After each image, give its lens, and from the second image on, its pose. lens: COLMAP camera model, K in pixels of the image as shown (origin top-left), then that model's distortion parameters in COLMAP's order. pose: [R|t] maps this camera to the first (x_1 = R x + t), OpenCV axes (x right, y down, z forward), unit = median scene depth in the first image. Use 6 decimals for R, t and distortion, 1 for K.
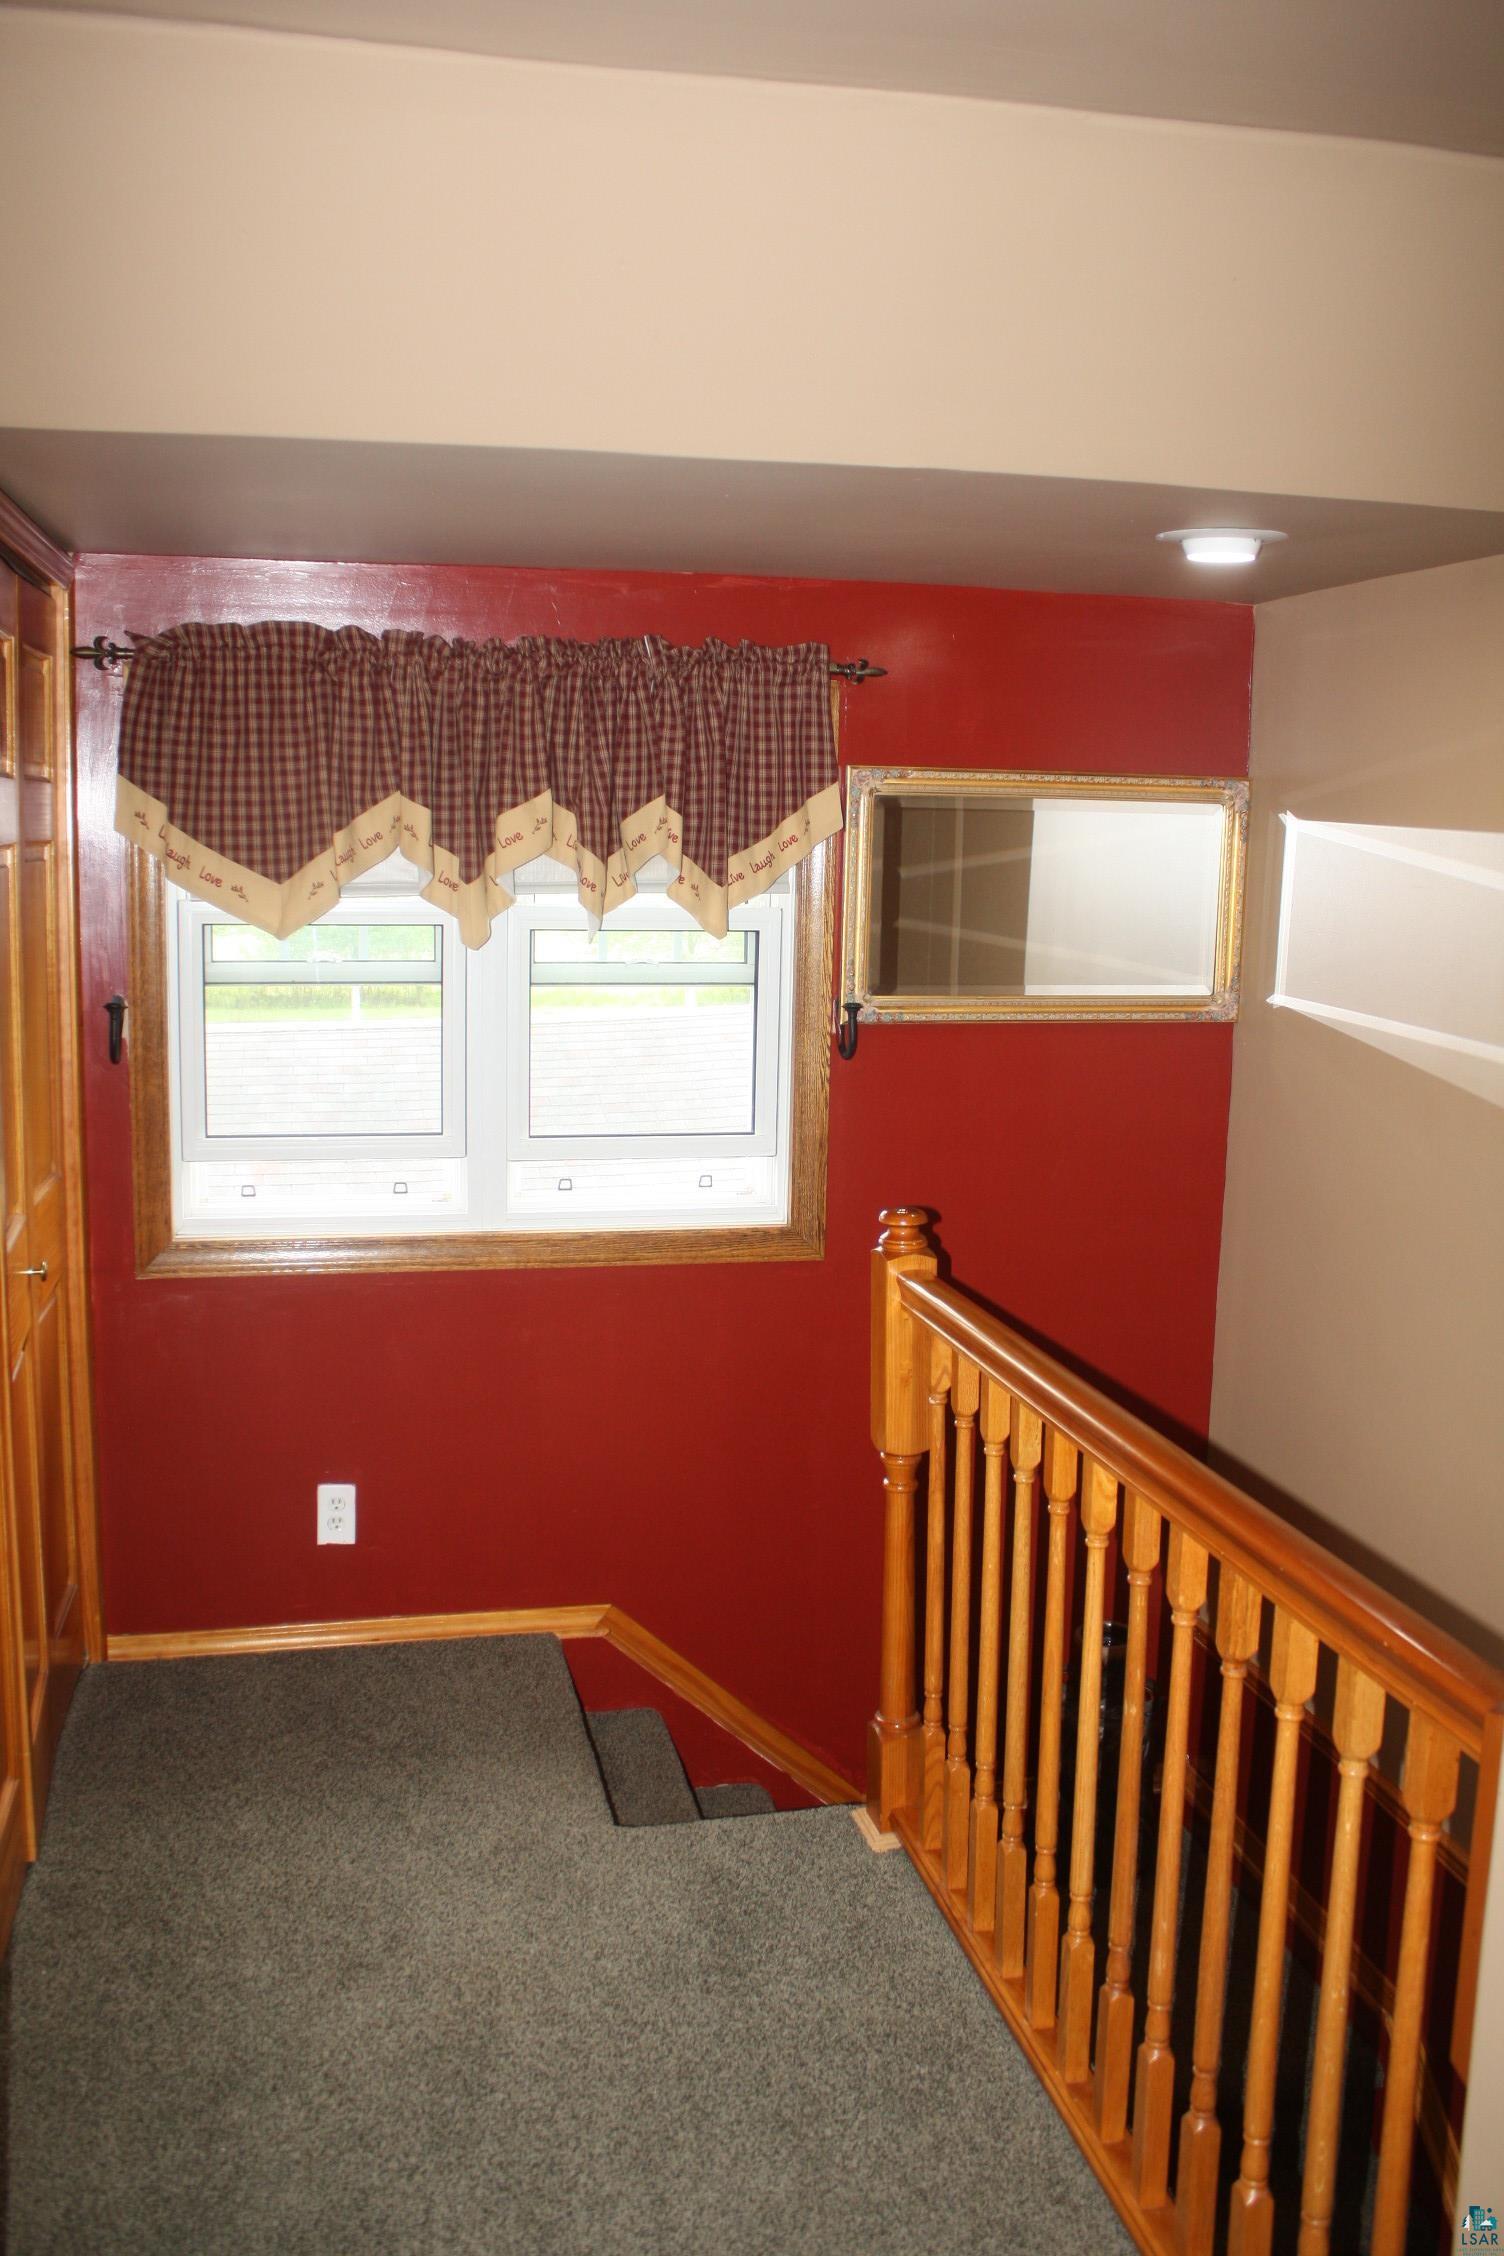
lens RADIAL K [[1928.2, 0, 755.9], [0, 1928.2, 1117.4], [0, 0, 1]] dist [-0.164022, 0.141495]
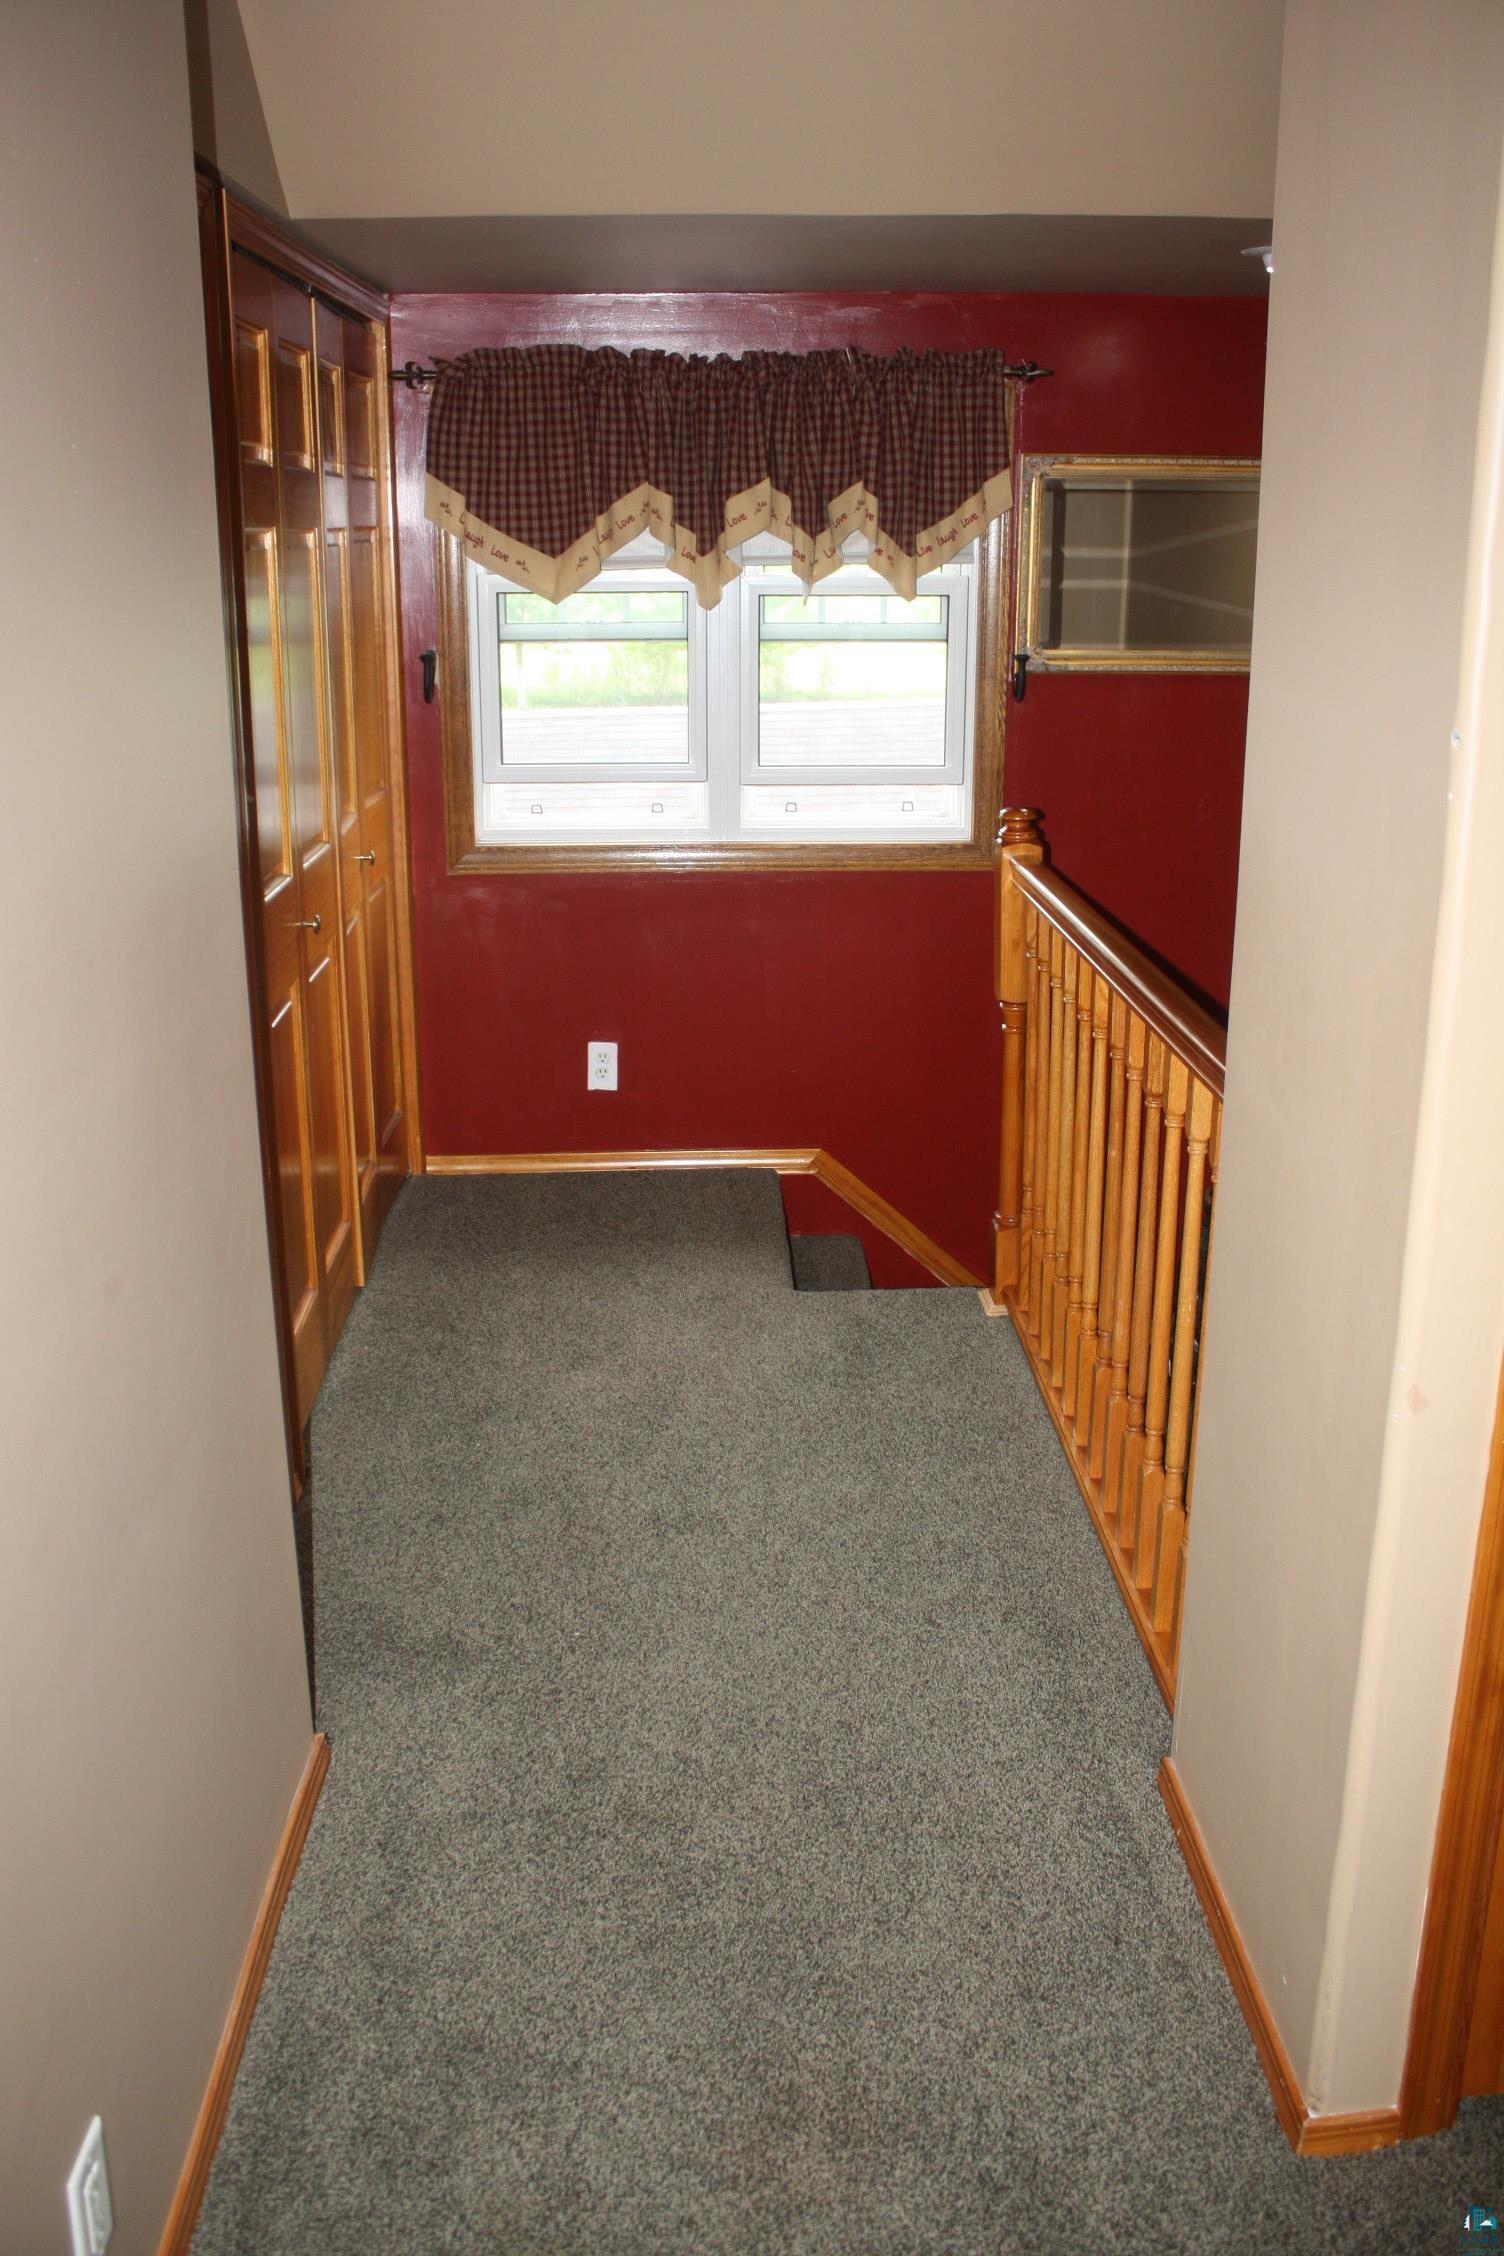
lens RADIAL K [[1928.2, 0, 755.0], [0, 1928.2, 1118.6], [0, 0, 1]] dist [-0.164022, 0.141495]
pose [[0.981928, 0.037482, -0.185508, 0.125768], [-0.008708, 0.988102, 0.153554, 0.048629], [0.189056, -0.149164, 0.970571, -0.245079]]
